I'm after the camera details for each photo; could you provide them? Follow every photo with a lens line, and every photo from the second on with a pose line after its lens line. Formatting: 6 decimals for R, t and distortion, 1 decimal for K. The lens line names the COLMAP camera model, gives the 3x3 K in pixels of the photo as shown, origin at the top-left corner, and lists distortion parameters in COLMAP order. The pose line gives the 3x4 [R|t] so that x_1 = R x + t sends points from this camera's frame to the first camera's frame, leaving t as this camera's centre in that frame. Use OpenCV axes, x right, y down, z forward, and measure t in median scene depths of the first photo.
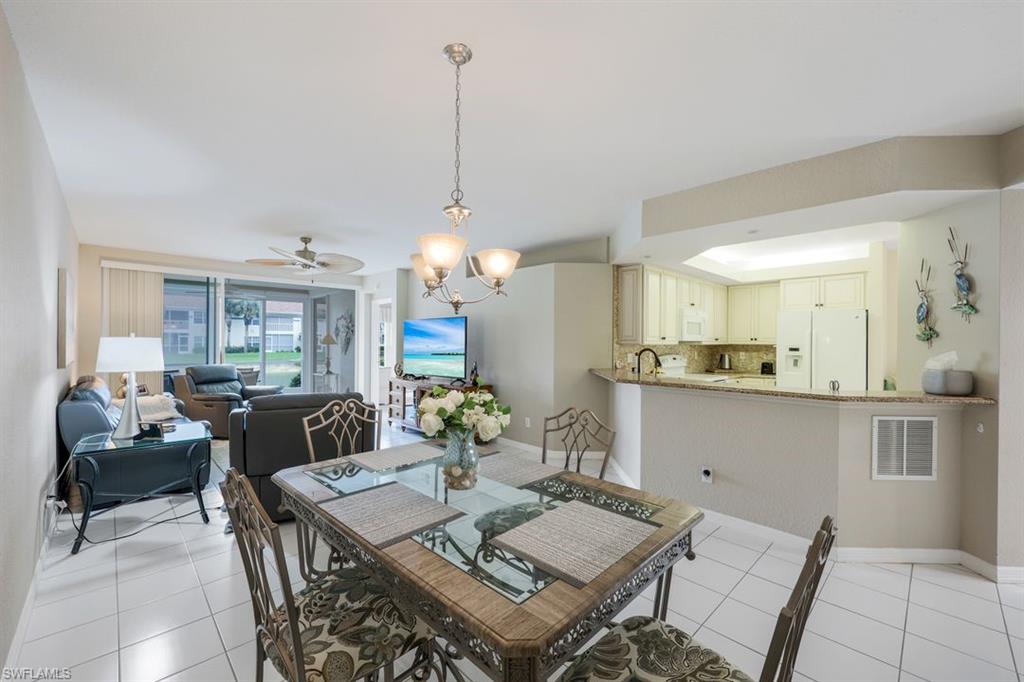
lens RADIAL K [[415.5, 0, 507.8], [0, 415.5, 342.2], [0, 0, 1]] dist [-0.001799, -0.000150]
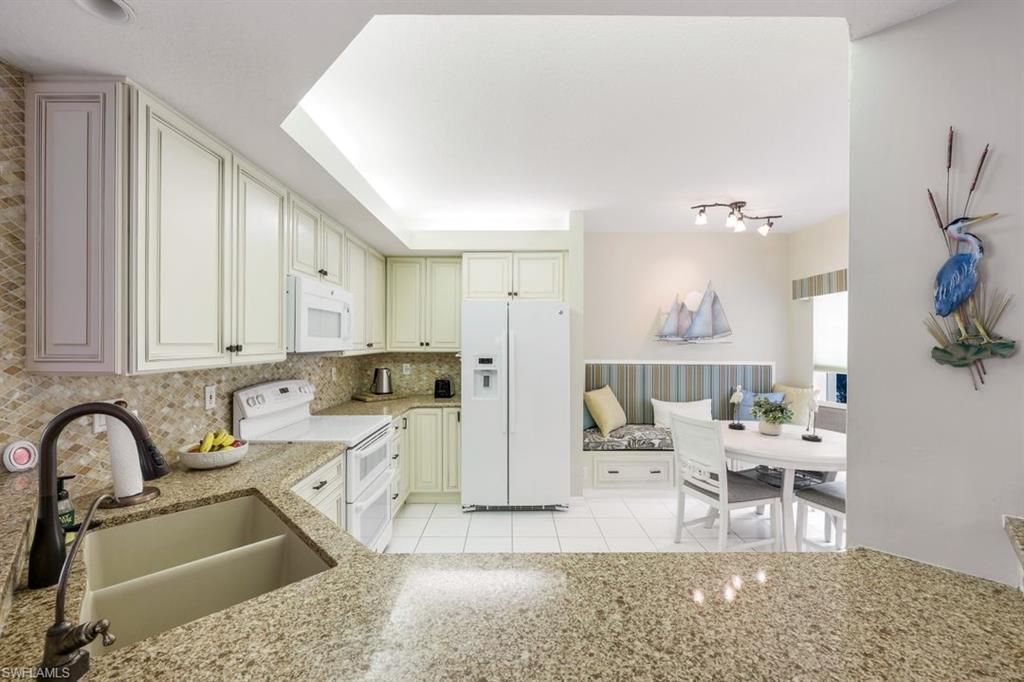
lens RADIAL K [[418.3, 0, 509.2], [0, 418.3, 340.4], [0, 0, 1]] dist [-0.000174, 0.000223]
pose [[0.692558, -0.002260, 0.721359, 0.253177], [0.003692, 0.999993, -0.000412, -0.013393], [-0.721353, 0.002948, 0.692562, 0.530043]]
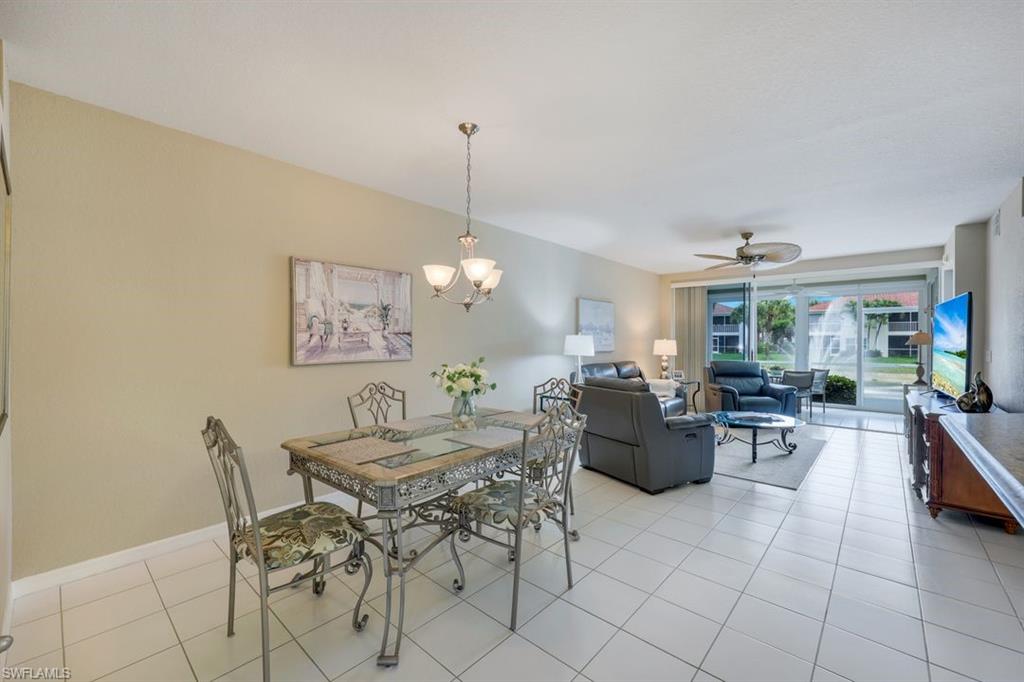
lens RADIAL K [[413.5, 0, 506.7], [0, 413.5, 340.9], [0, 0, 1]] dist [0.001131, 0.000138]
pose [[0.065800, -0.004458, -0.997823, 0.416433], [-0.007552, 0.999959, -0.004965, 0.012454], [0.997804, 0.007862, 0.065764, 0.334439]]
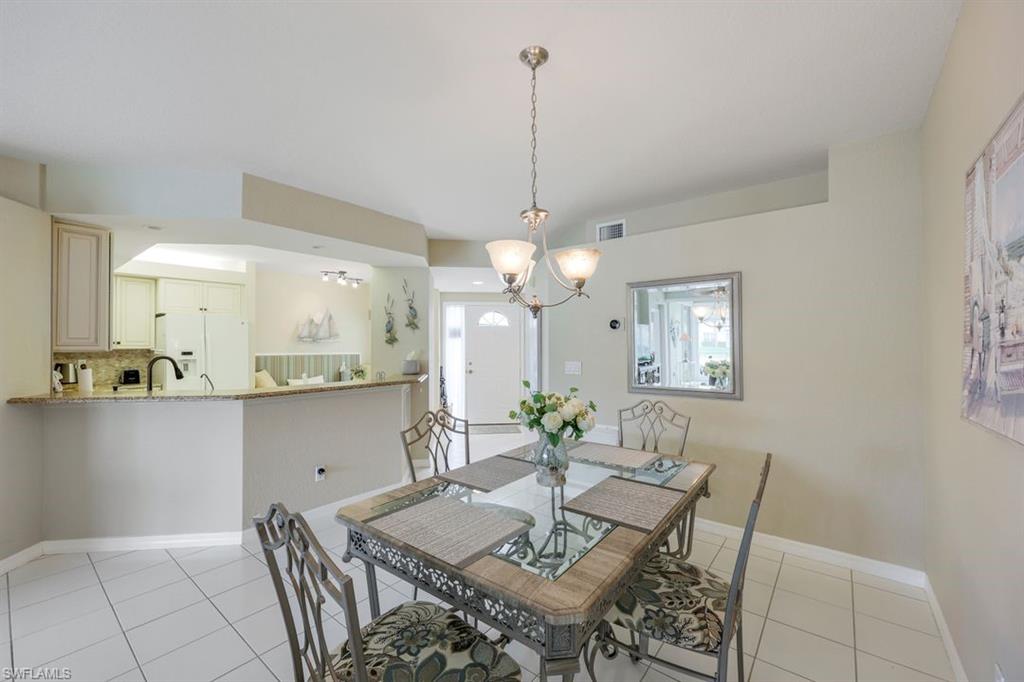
lens RADIAL K [[413.5, 0, 506.7], [0, 413.5, 340.9], [0, 0, 1]] dist [0.001131, 0.000138]
pose [[-0.122295, 0.003422, 0.992488, -0.351226], [0.006447, 0.999976, -0.002654, -0.004020], [-0.992473, 0.006074, -0.122314, 0.380976]]
